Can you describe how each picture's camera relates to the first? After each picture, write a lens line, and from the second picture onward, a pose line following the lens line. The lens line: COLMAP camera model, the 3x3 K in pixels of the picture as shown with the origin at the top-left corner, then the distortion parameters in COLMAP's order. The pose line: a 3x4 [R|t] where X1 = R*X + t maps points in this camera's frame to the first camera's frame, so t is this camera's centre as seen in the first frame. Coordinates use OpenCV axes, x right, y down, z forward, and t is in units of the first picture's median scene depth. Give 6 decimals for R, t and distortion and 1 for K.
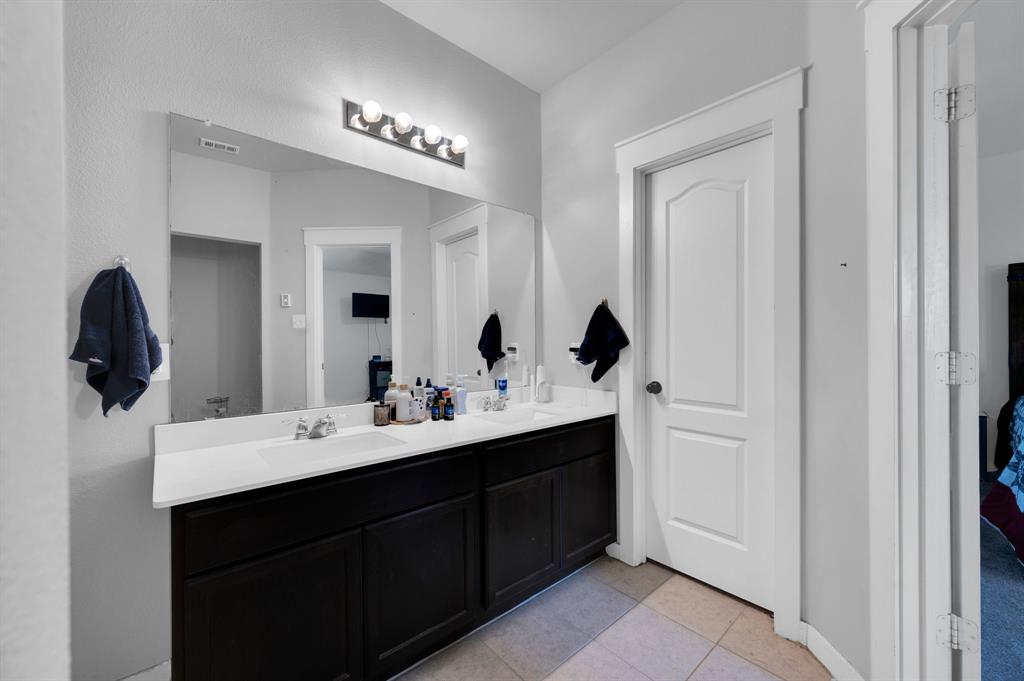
lens RADIAL K [[405.0, 0, 521.9], [0, 405.0, 343.2], [0, 0, 1]] dist [-0.004267, 0.000155]
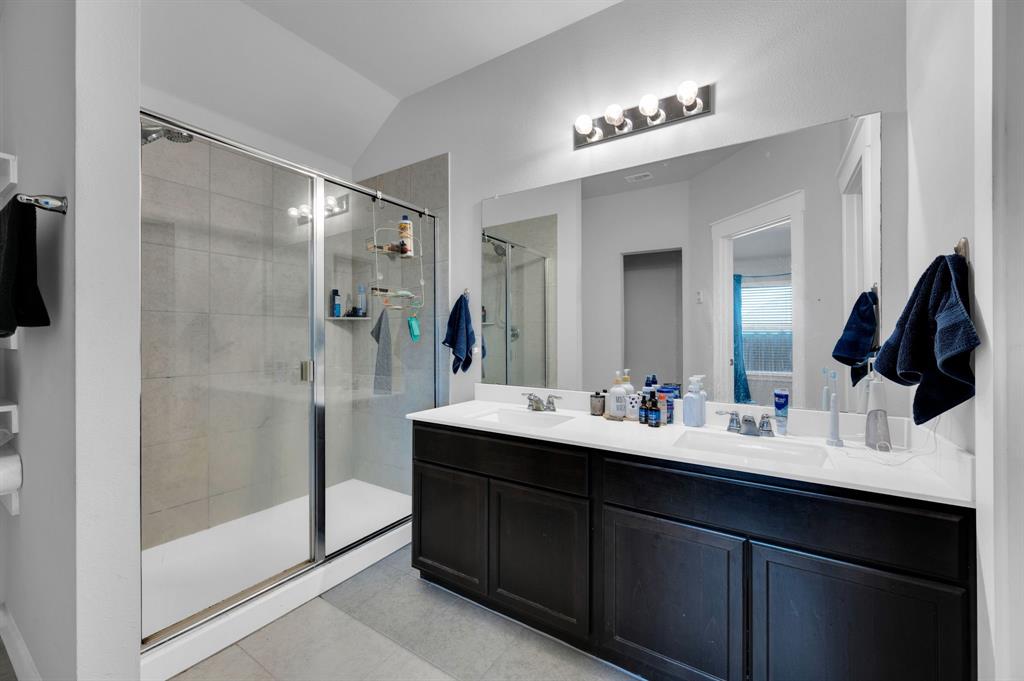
lens RADIAL K [[405.0, 0, 508.1], [0, 405.0, 337.8], [0, 0, 1]] dist [-0.004267, 0.000155]
pose [[0.266867, 0.008907, -0.963692, 0.602724], [-0.008972, 0.999937, 0.006758, -0.003600], [0.963692, 0.006843, 0.266930, 0.493537]]
